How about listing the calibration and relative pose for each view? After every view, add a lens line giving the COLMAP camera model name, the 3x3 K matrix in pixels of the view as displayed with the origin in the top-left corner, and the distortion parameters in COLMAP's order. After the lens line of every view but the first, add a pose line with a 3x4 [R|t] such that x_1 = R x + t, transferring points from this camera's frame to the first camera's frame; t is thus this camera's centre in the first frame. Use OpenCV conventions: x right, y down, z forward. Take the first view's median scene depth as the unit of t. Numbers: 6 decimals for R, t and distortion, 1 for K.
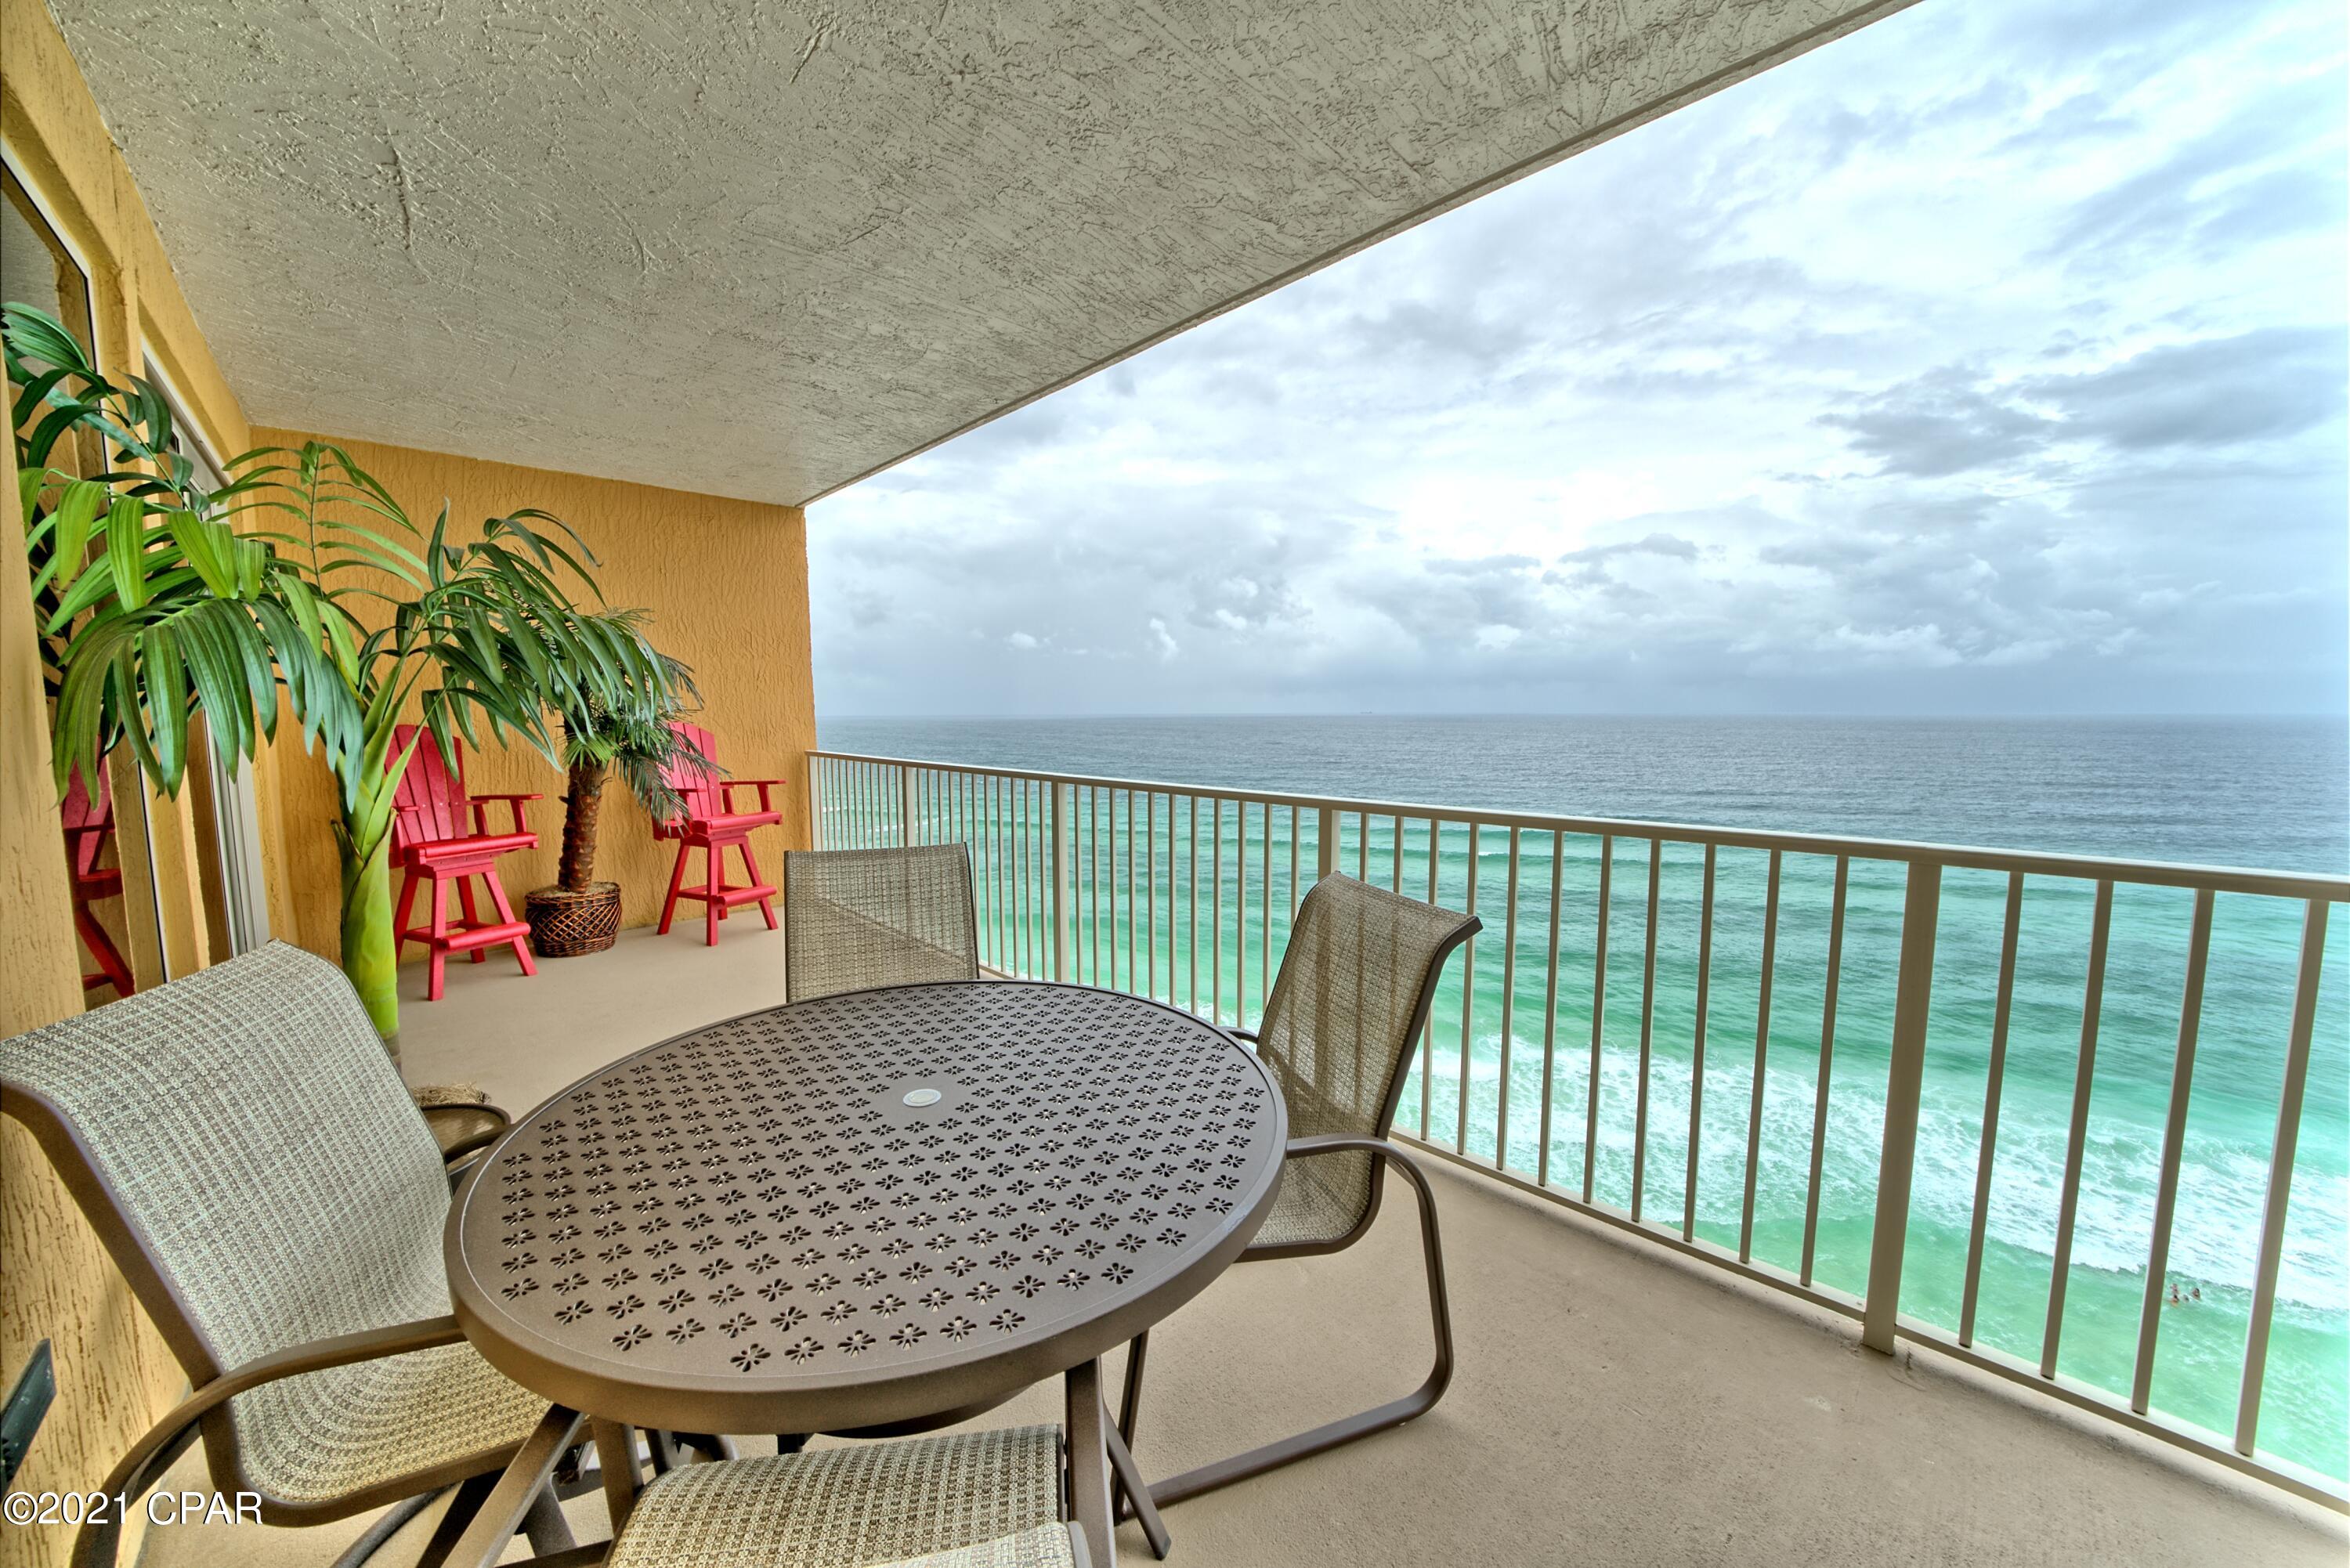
lens RADIAL K [[807.8, 0, 1166.2], [0, 807.8, 775.5], [0, 0, 1]] dist [-0.026534, 0.003123]
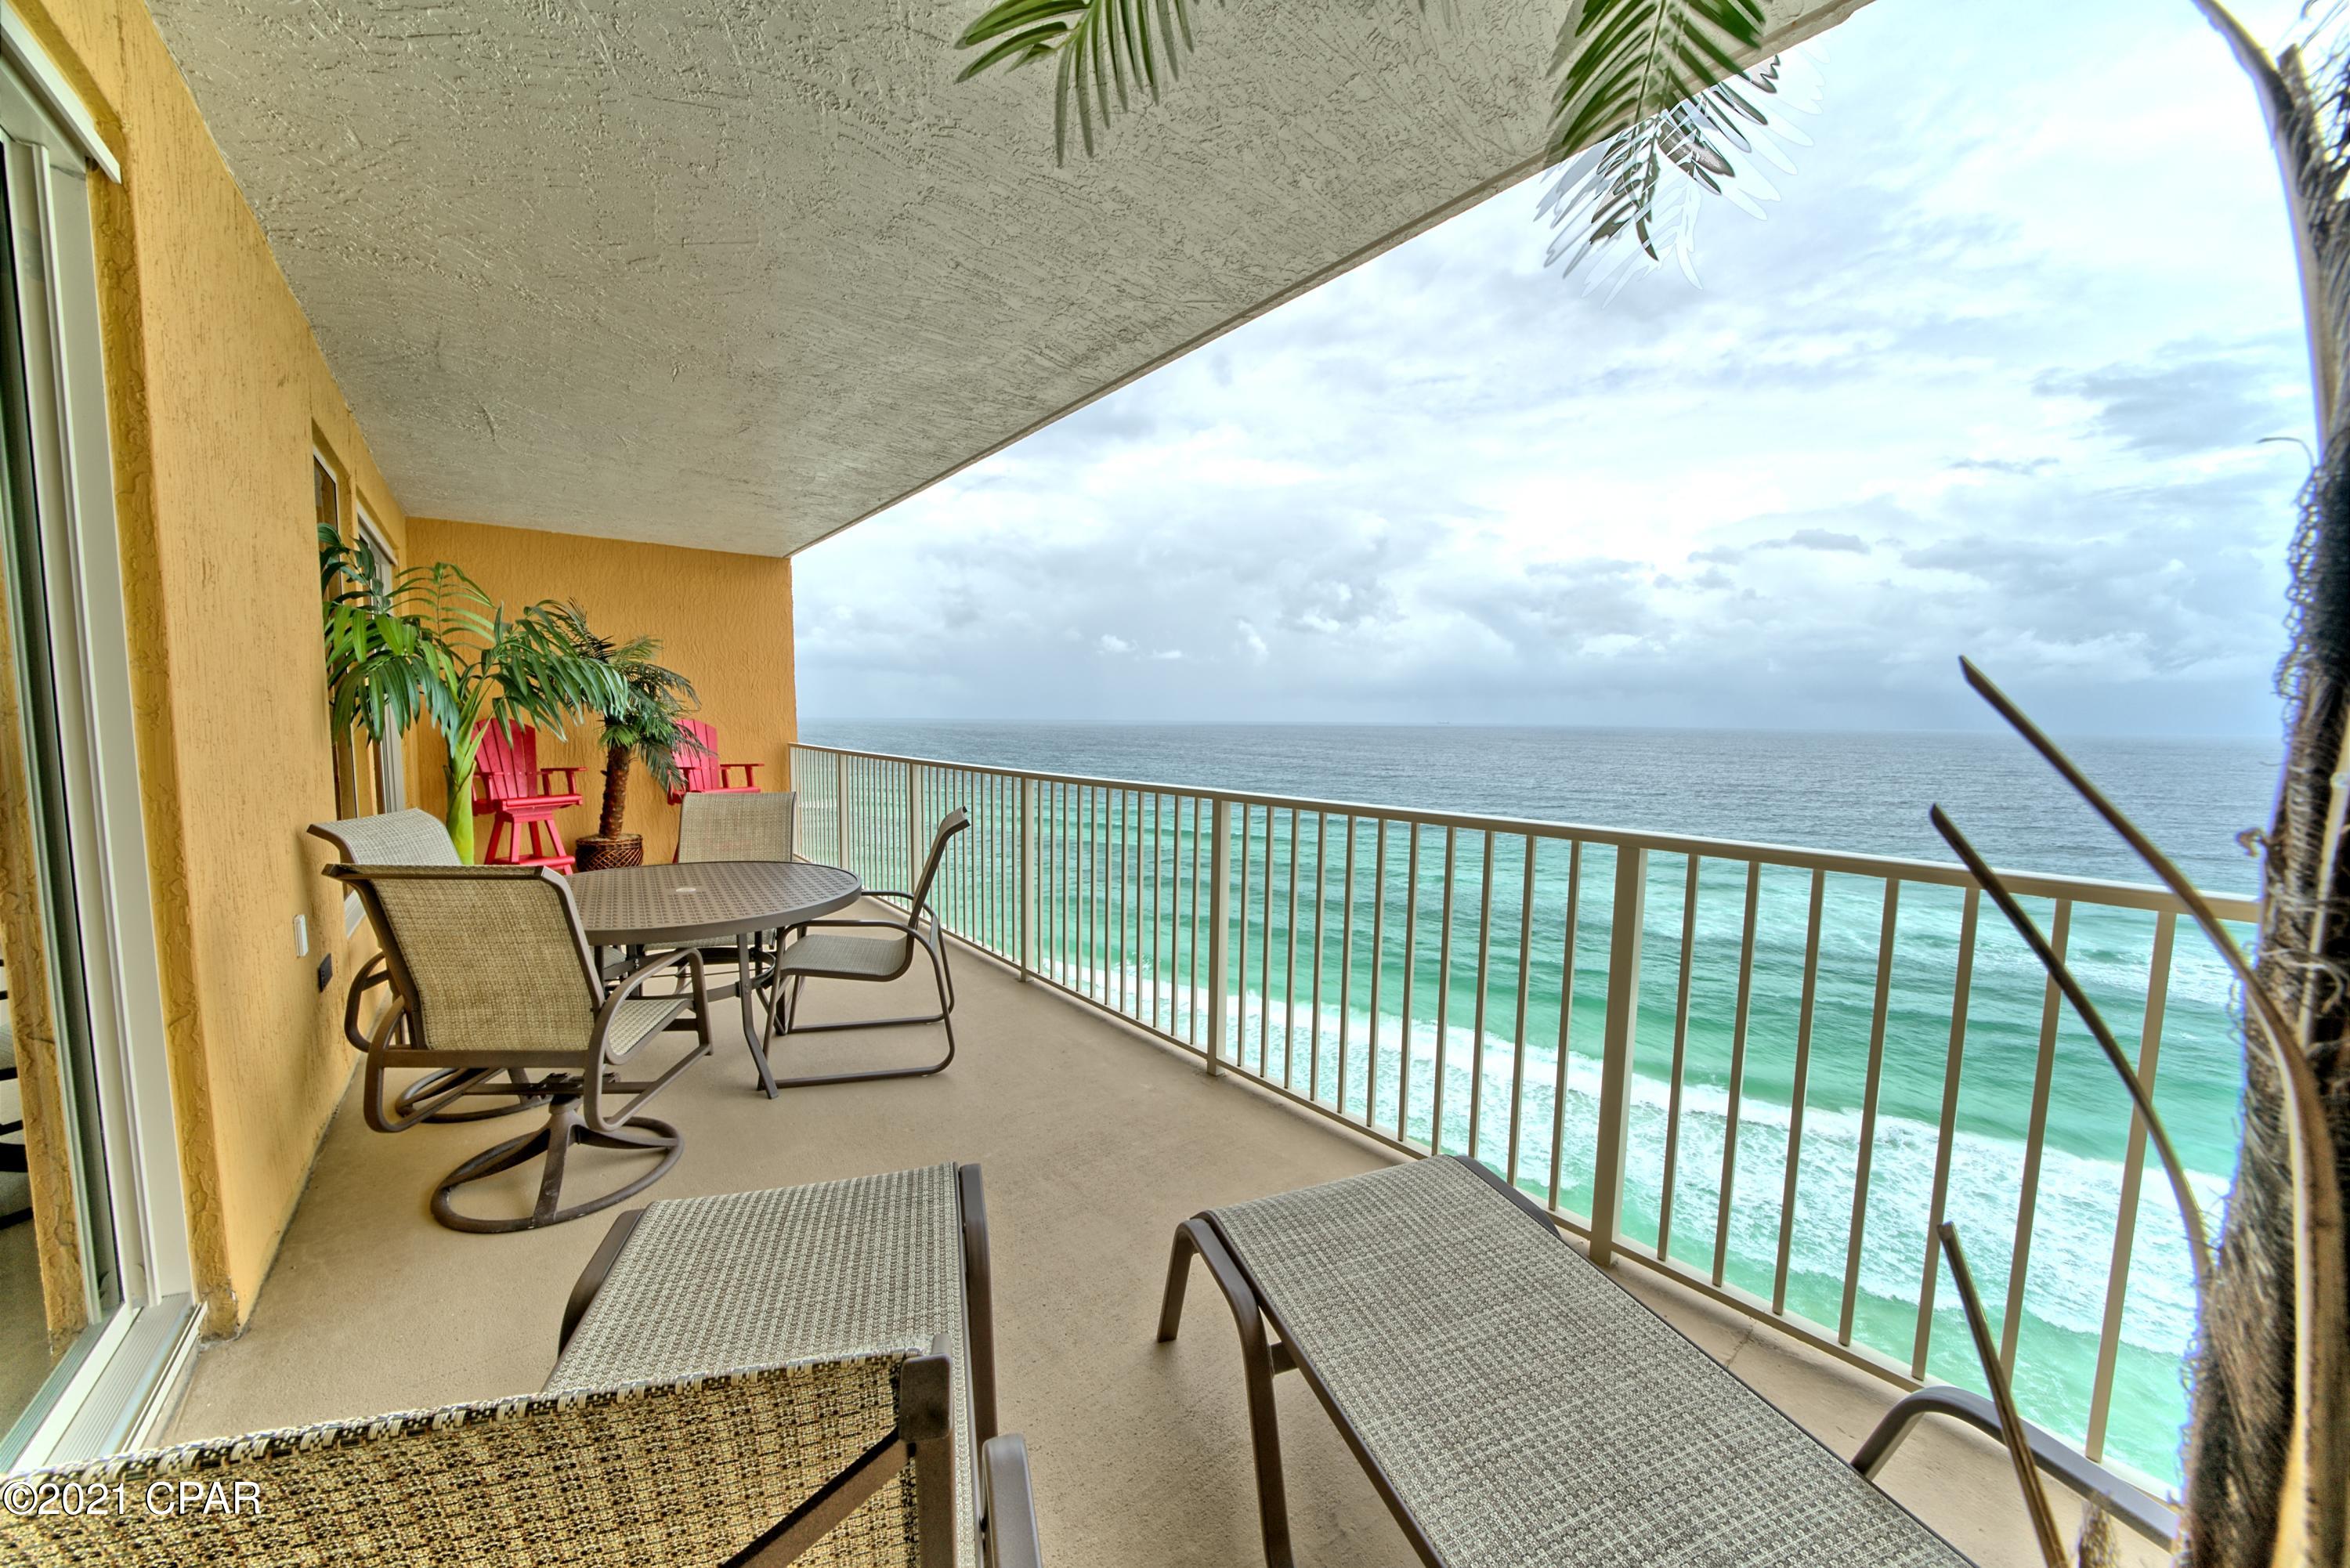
lens RADIAL K [[836.1, 0, 1168.7], [0, 836.1, 772.2], [0, 0, 1]] dist [-0.016558, 0.000084]
pose [[0.994170, 0.024160, -0.105083, 0.220362], [-0.025549, 0.999603, -0.011893, 0.012709], [0.104754, 0.014509, 0.994392, -0.197748]]
